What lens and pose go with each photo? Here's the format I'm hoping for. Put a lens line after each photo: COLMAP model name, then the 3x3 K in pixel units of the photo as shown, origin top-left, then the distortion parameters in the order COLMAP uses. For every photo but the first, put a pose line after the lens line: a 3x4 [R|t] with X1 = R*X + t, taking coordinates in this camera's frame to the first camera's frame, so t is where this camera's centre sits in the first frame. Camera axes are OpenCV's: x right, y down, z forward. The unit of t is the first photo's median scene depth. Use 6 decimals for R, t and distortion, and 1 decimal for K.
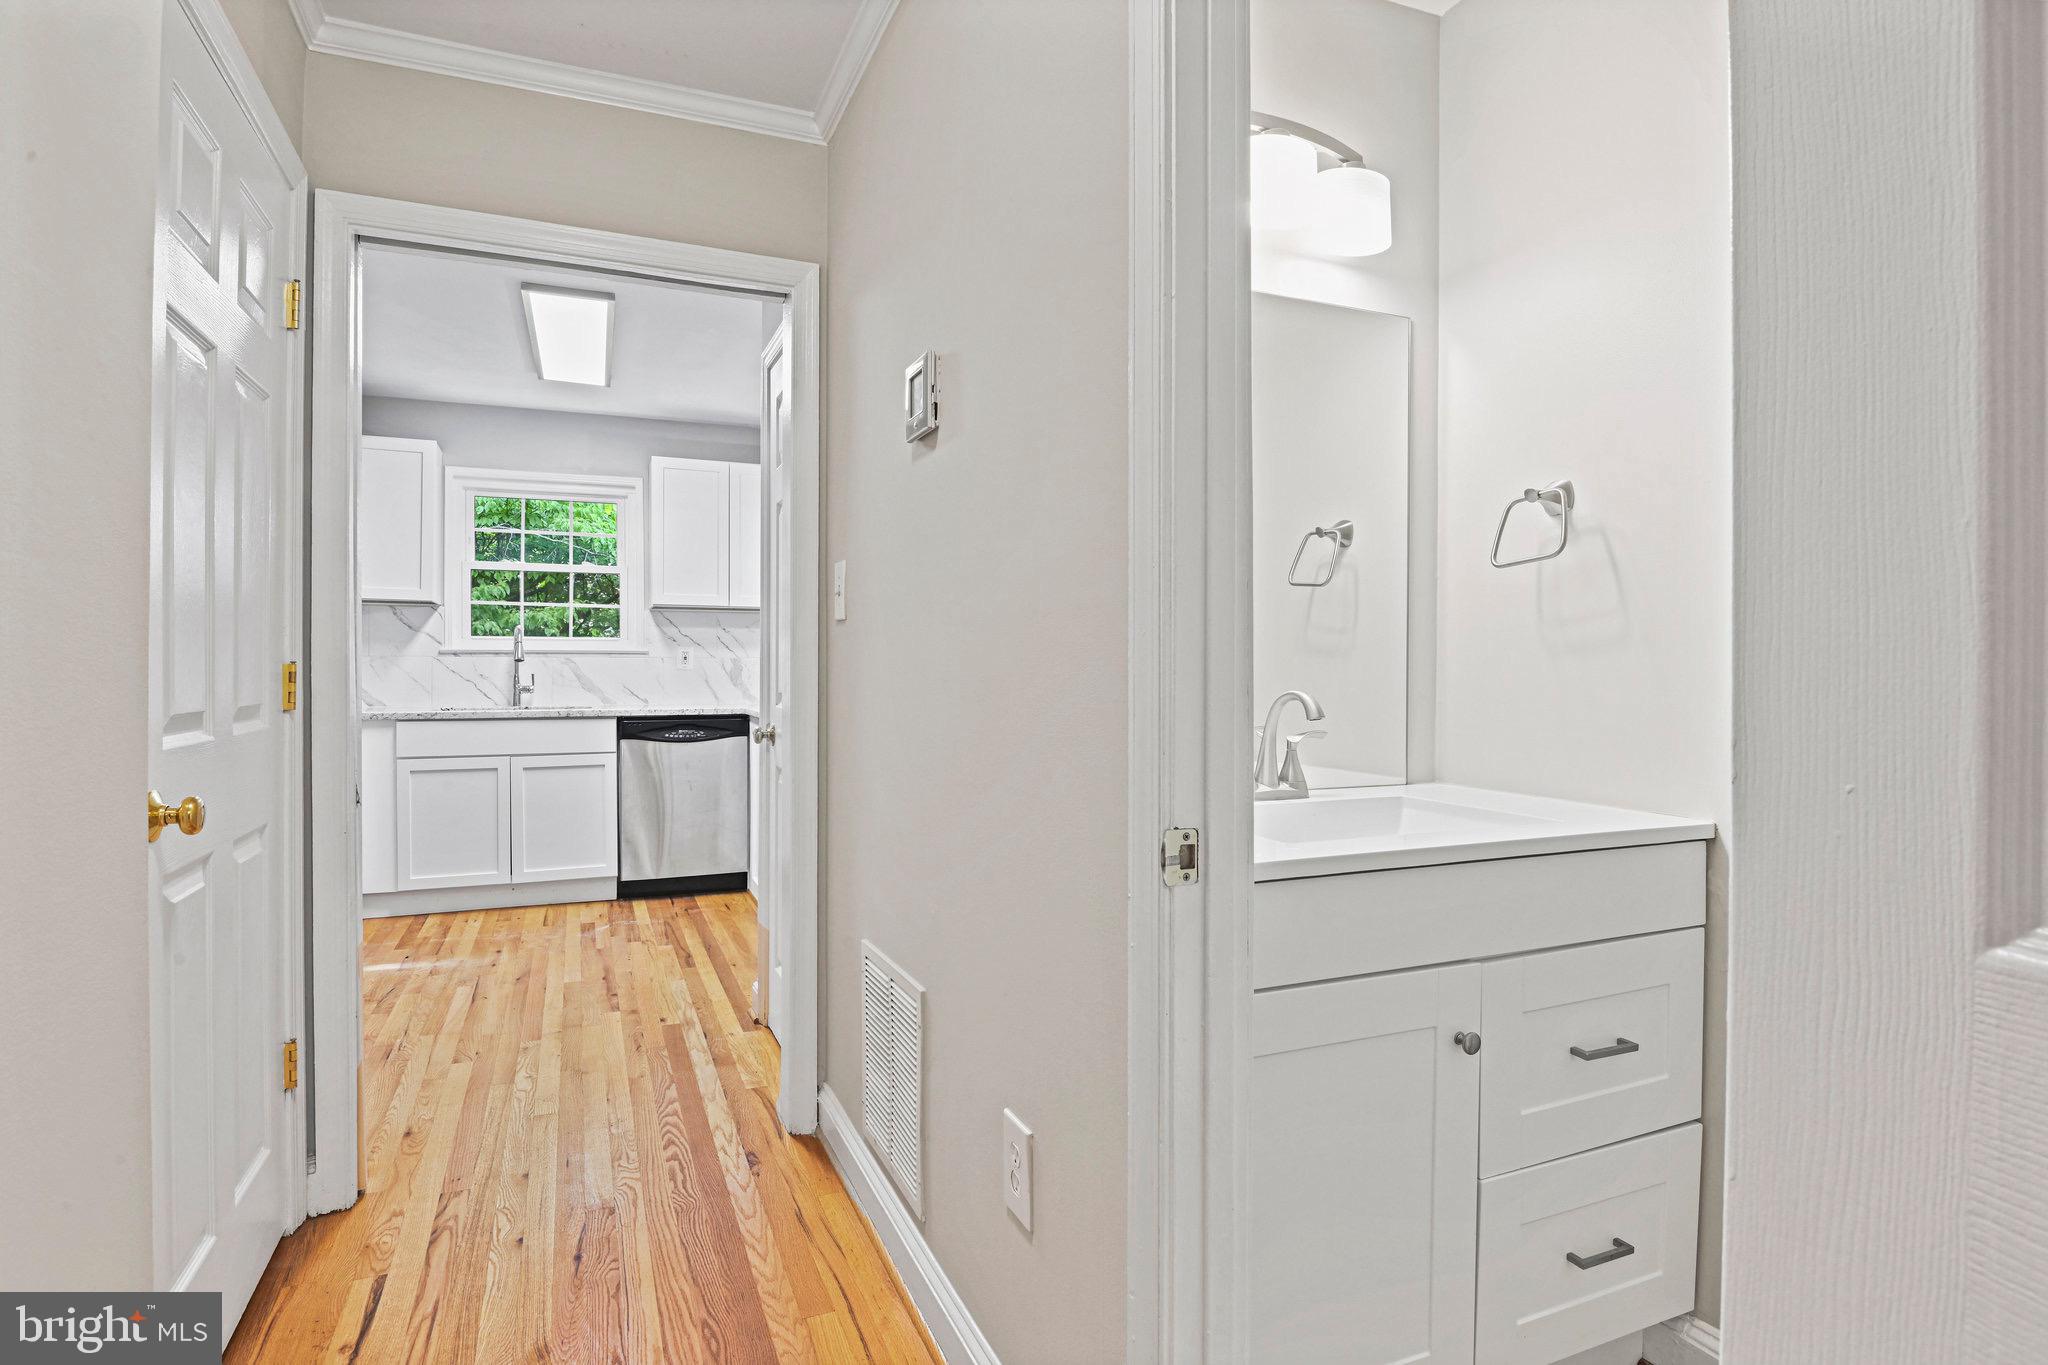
lens RADIAL K [[1055.3, 0, 1022.3], [0, 1055.3, 673.5], [0, 0, 1]] dist [-0.004038, -0.000307]
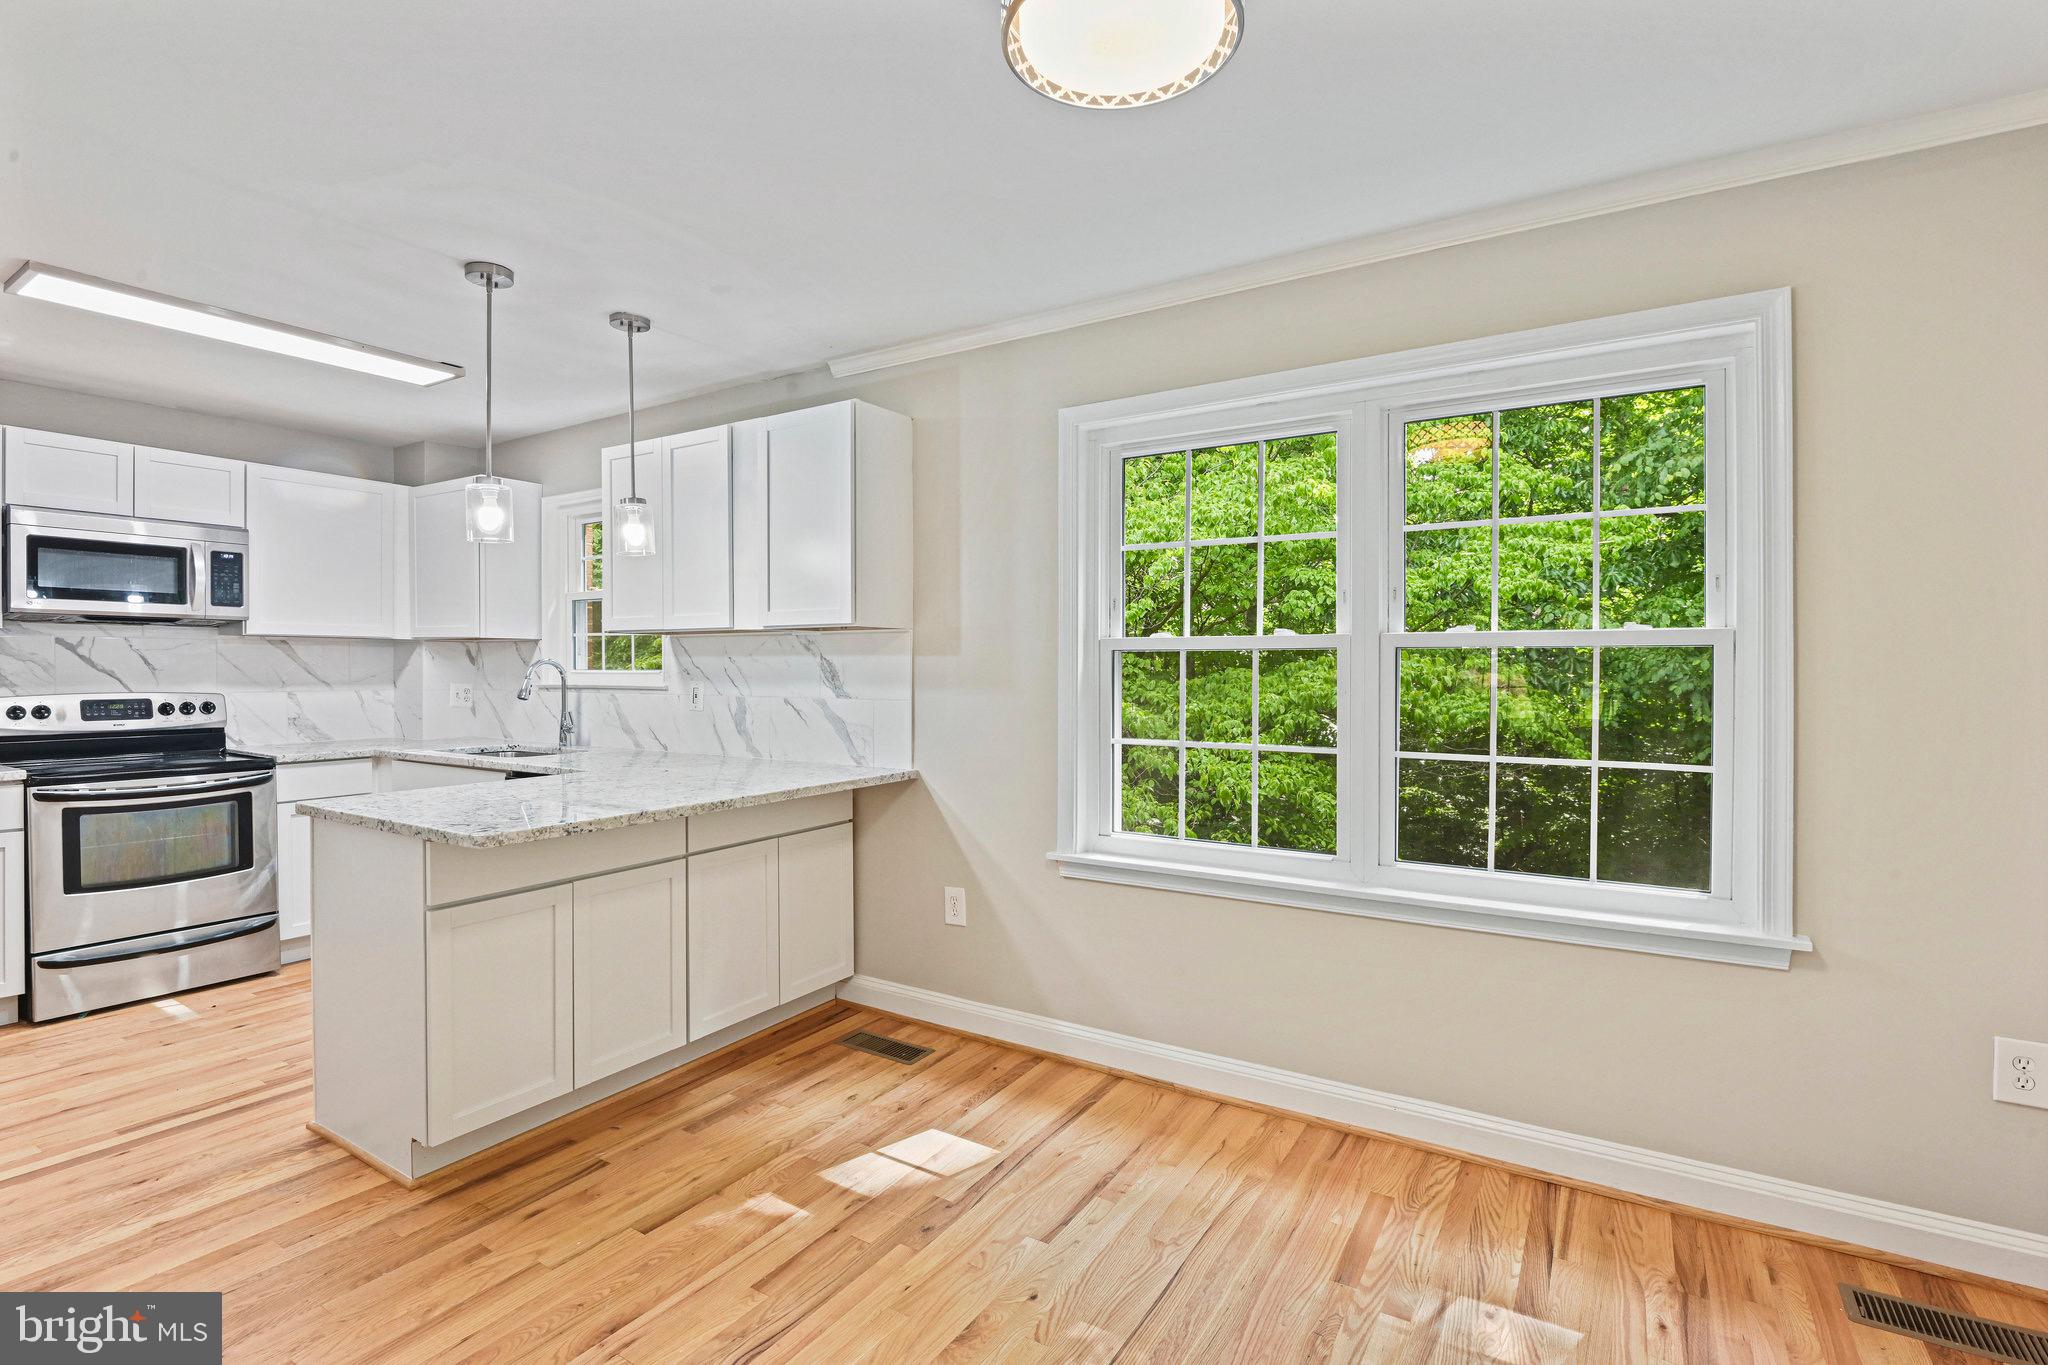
lens RADIAL K [[955.5, 0, 1018.5], [0, 955.5, 675.4], [0, 0, 1]] dist [-0.004588, -0.010803]
pose [[0.566247, 0.005451, -0.824218, 0.440062], [-0.002704, 0.999985, 0.004756, -0.036709], [0.824231, -0.000464, 0.566253, 0.860554]]
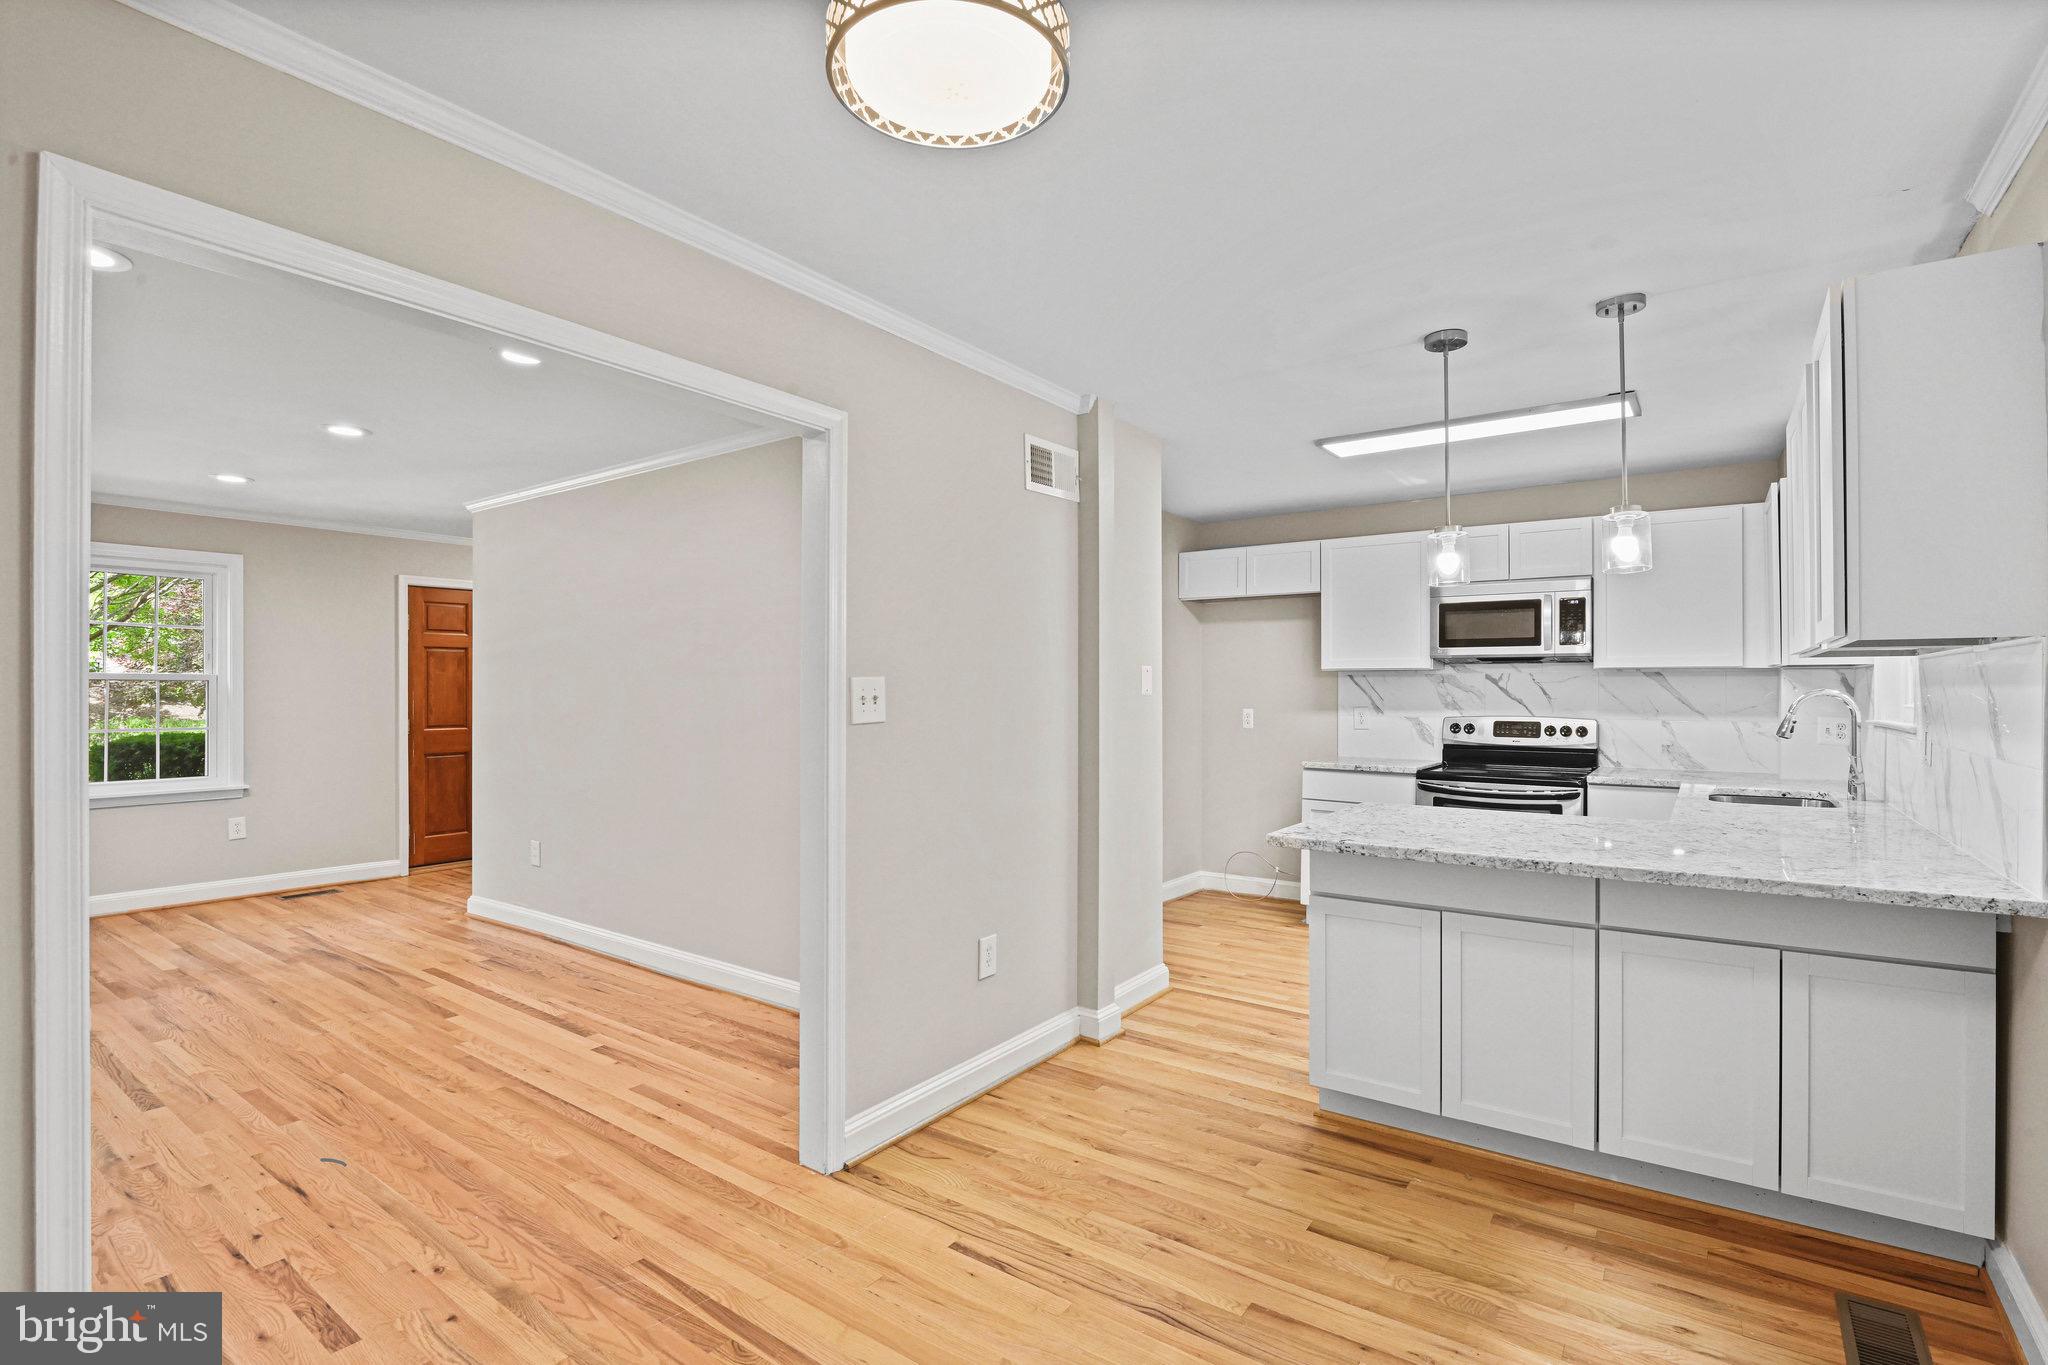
lens RADIAL K [[957.8, 0, 1024.0], [0, 957.8, 682.5], [0, 0, 1]] dist [-0.004904, -0.011641]
pose [[-0.856461, -0.007272, -0.516161, 0.354675], [-0.005910, 0.999973, -0.004280, -0.044875], [0.516178, -0.000615, -0.856481, 1.274352]]
